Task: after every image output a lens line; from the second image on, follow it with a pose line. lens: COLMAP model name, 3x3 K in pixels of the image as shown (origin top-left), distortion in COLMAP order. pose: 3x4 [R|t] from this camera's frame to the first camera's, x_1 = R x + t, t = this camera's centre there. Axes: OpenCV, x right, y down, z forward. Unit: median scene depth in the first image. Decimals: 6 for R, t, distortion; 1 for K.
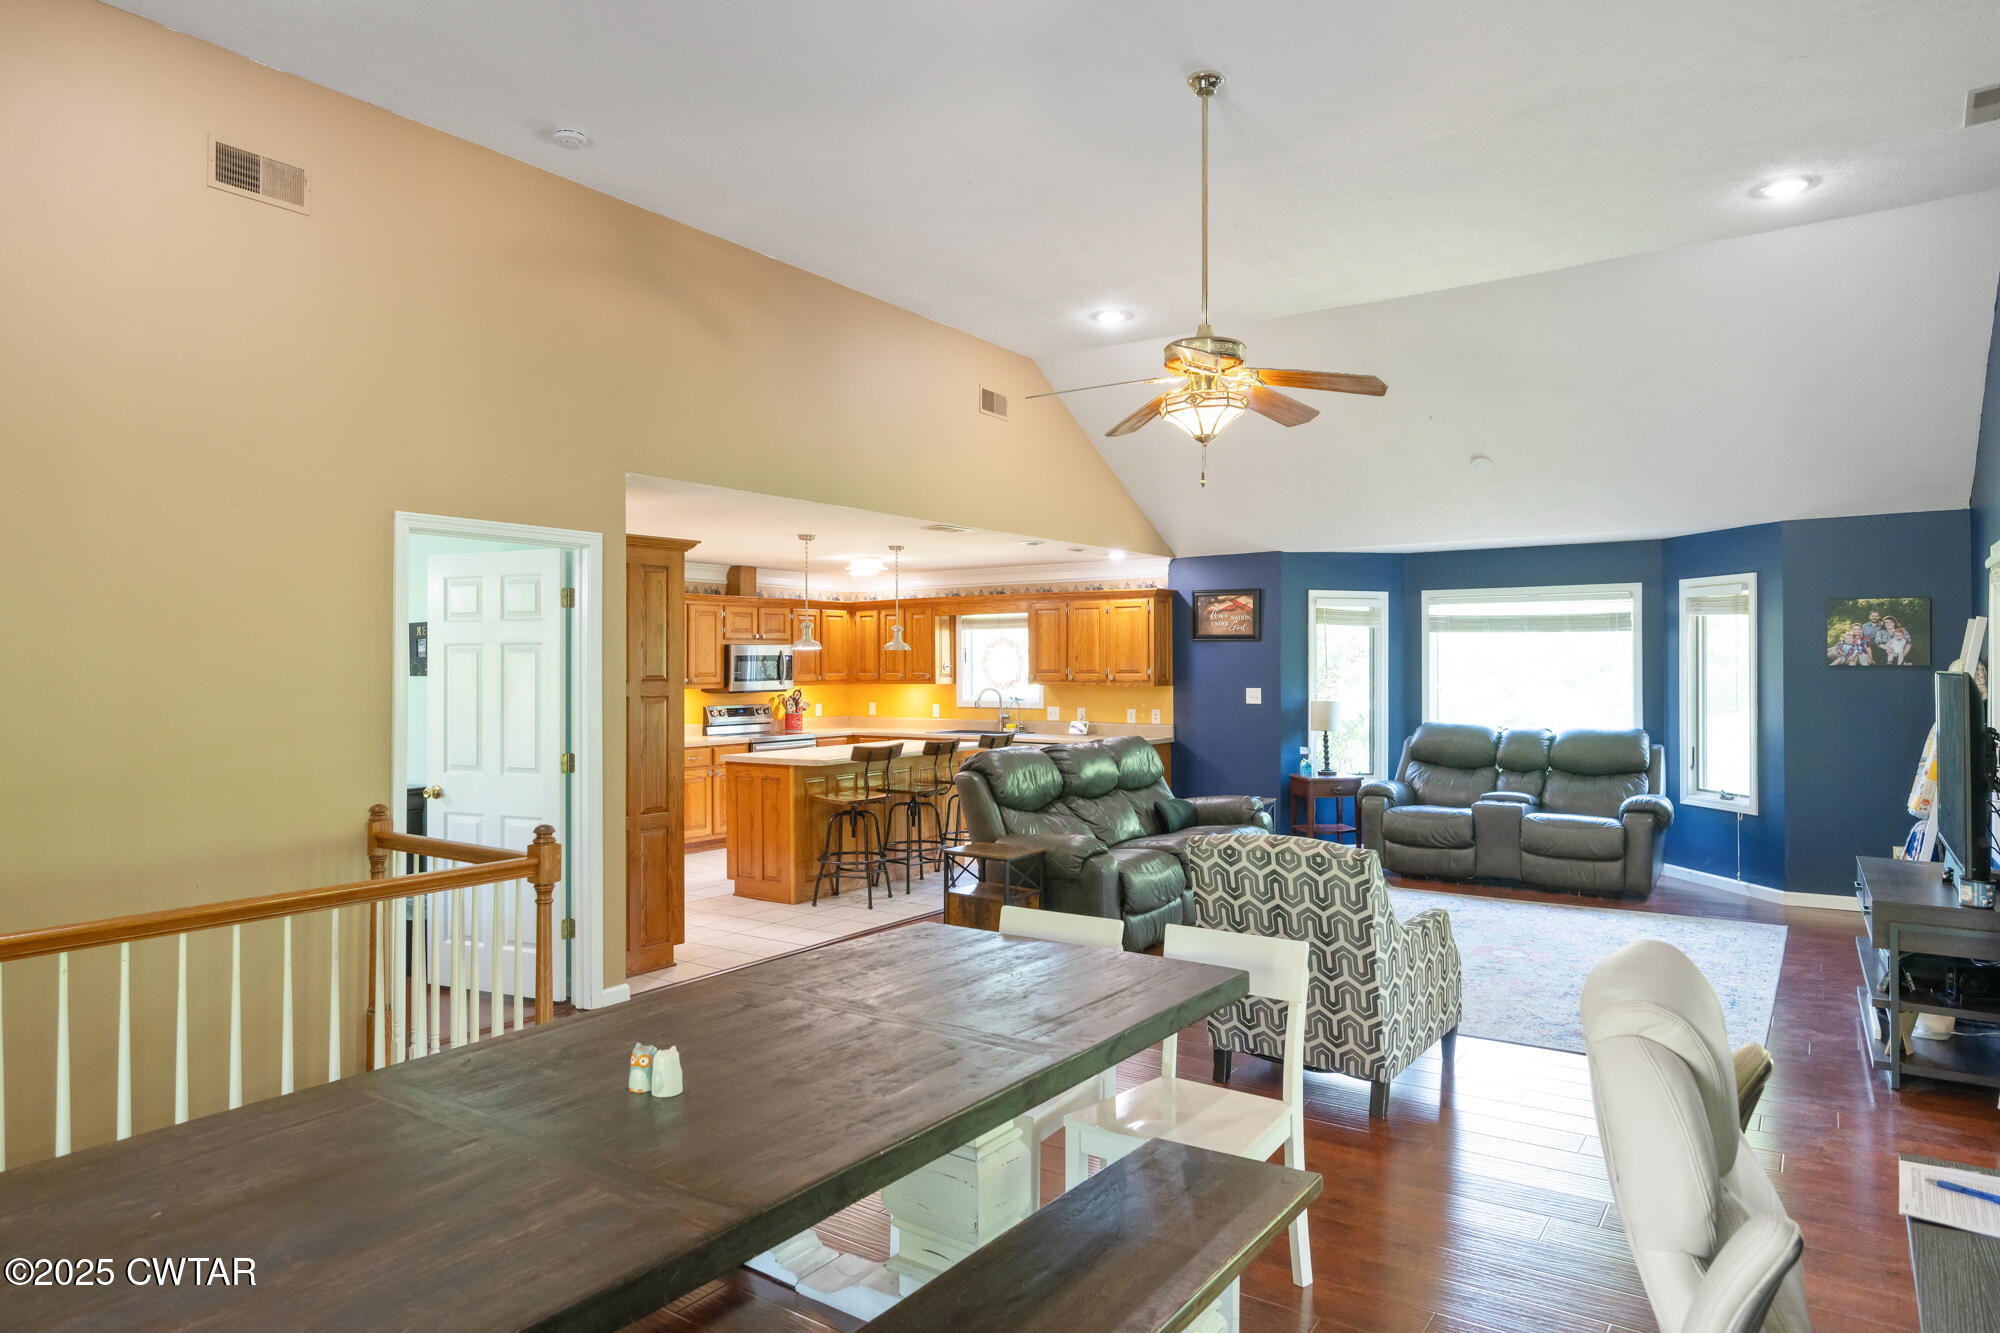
lens RADIAL K [[1193.8, 0, 1000.0], [0, 1193.8, 666.5], [0, 0, 1]] dist [-0.005529, -0.000874]
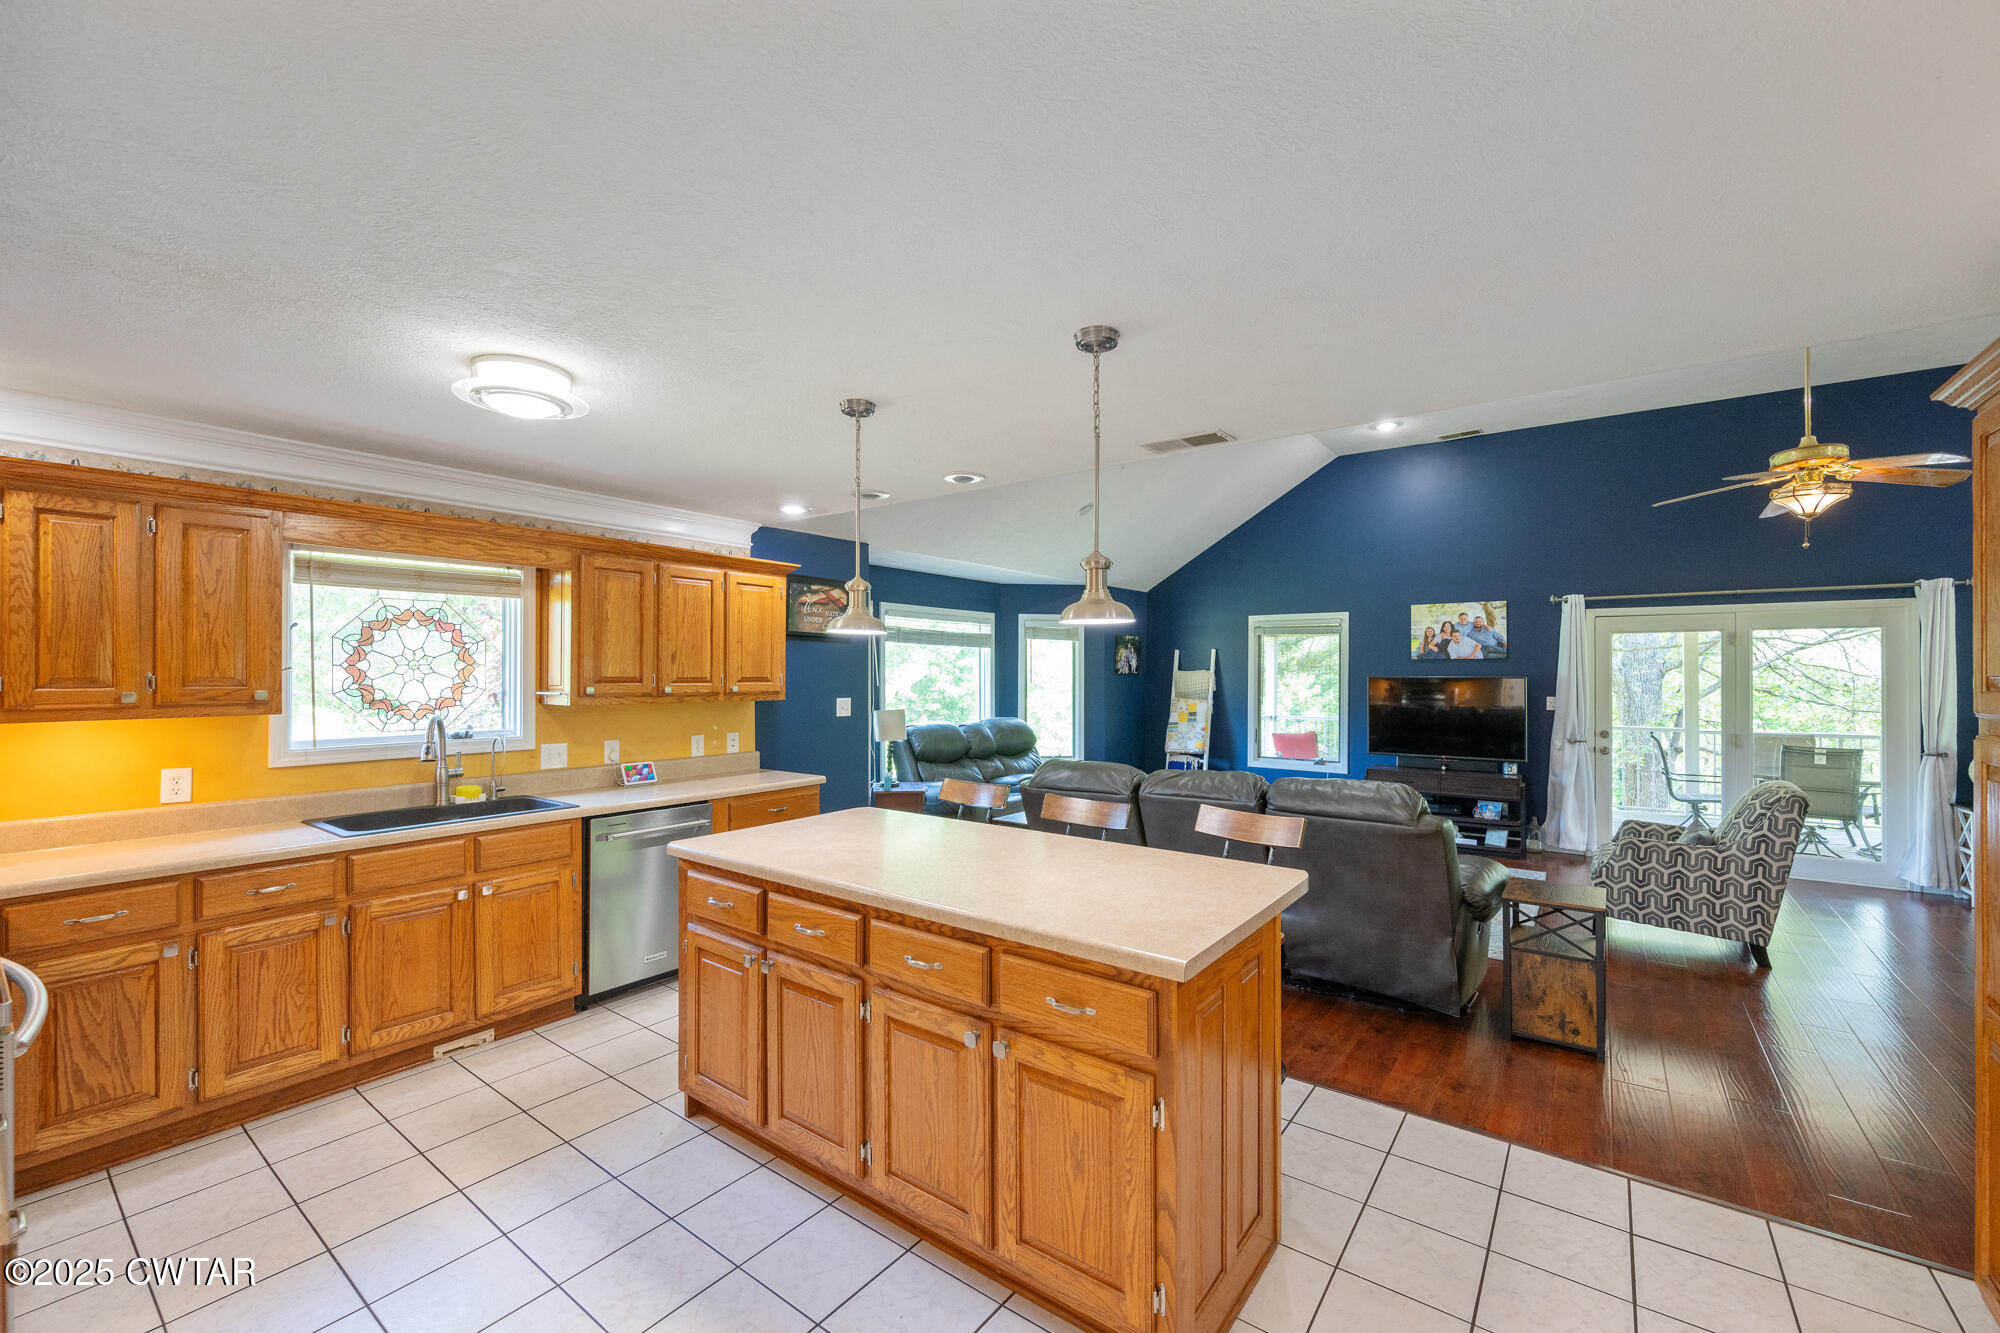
lens RADIAL K [[817.7, 0, 1000.0], [0, 817.7, 666.5], [0, 0, 1]] dist [0.000136, -0.000043]
pose [[0.026077, 0.011376, 0.999595, -0.379841], [-0.001117, 0.999935, -0.011351, 0.002179], [-0.999659, -0.000821, 0.026088, 0.897290]]
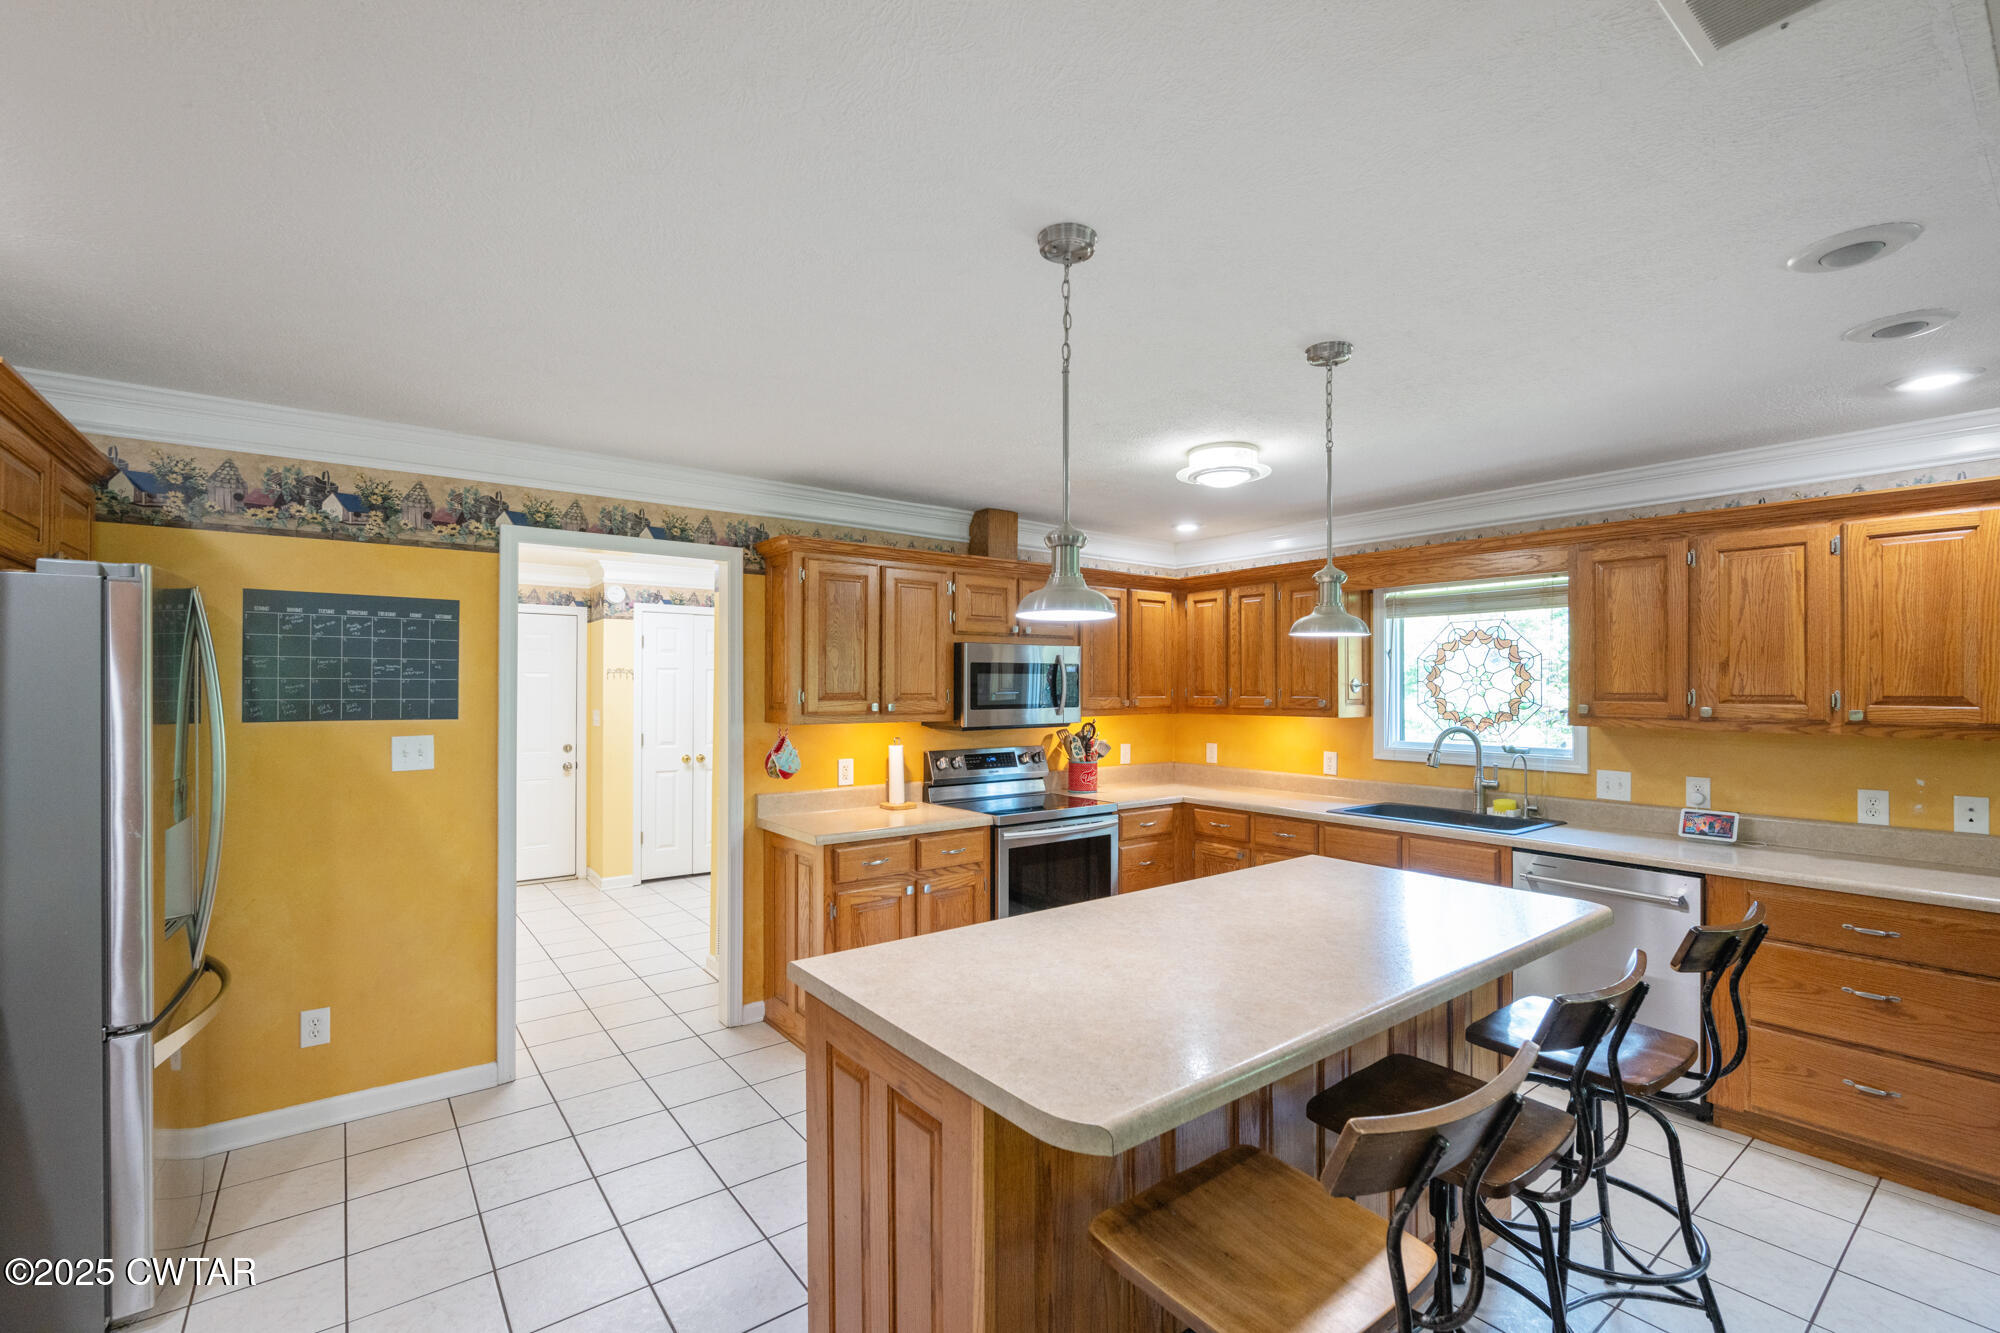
lens RADIAL K [[863.6, 0, 1011.1], [0, 863.6, 679.8], [0, 0, 1]] dist [-0.005551, -0.000485]
pose [[0.957269, 0.004290, -0.289167, -0.098622], [-0.006971, 0.999942, -0.008242, 0.002154], [0.289115, 0.009905, 0.957243, 0.690332]]
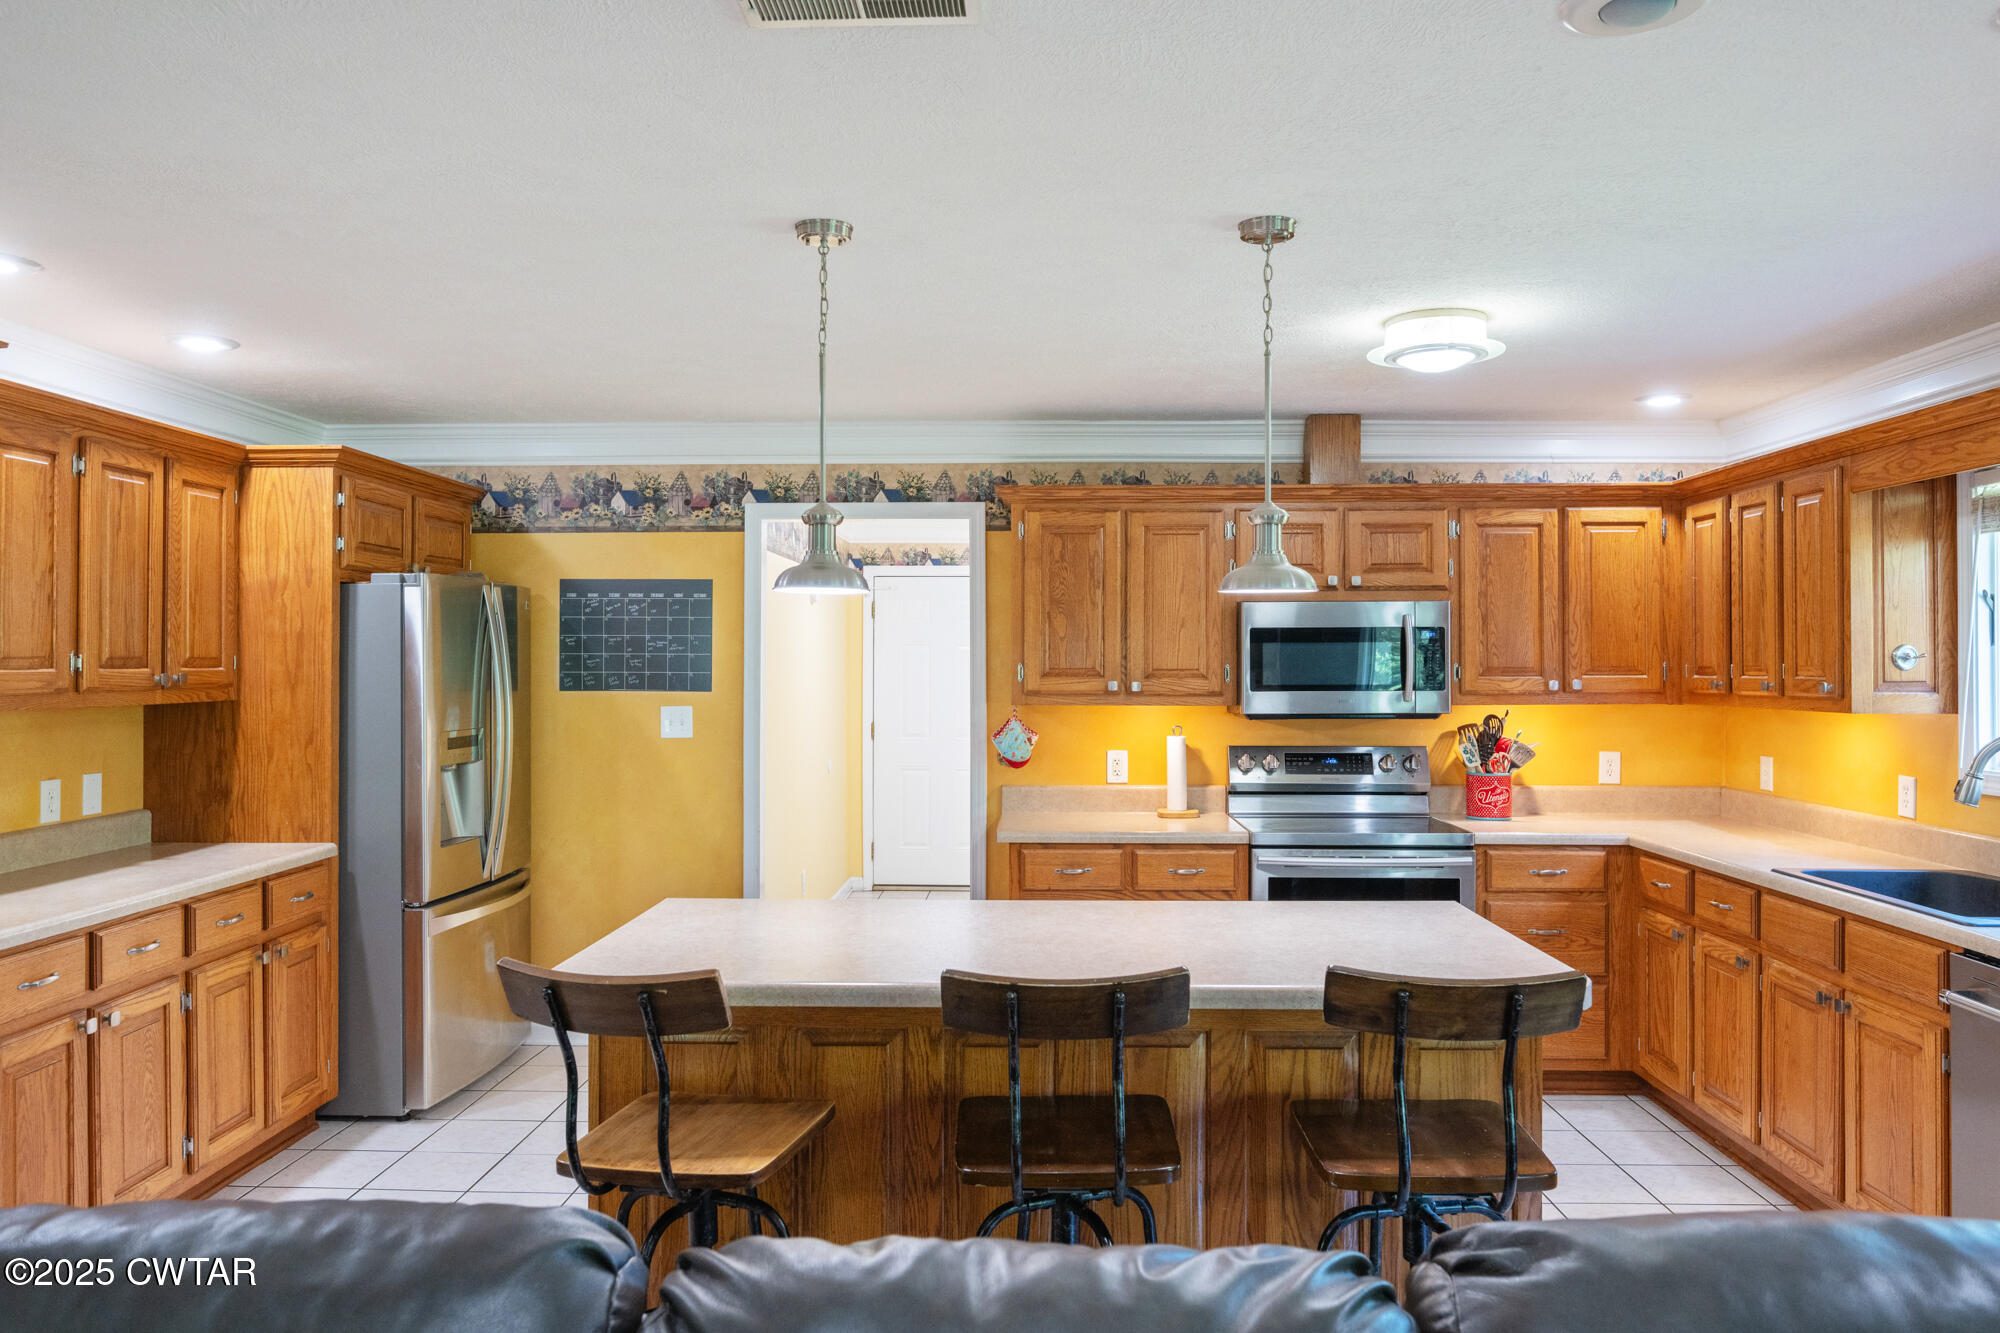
lens RADIAL K [[1364.2, 0, 1001.7], [0, 1364.2, 654.7], [0, 0, 1]] dist [-0.005572, -0.000592]
pose [[0.557537, 0.002061, -0.830149, 0.137660], [-0.004761, 0.999988, -0.000714, 0.000814], [0.830138, 0.004350, 0.557541, 0.735776]]
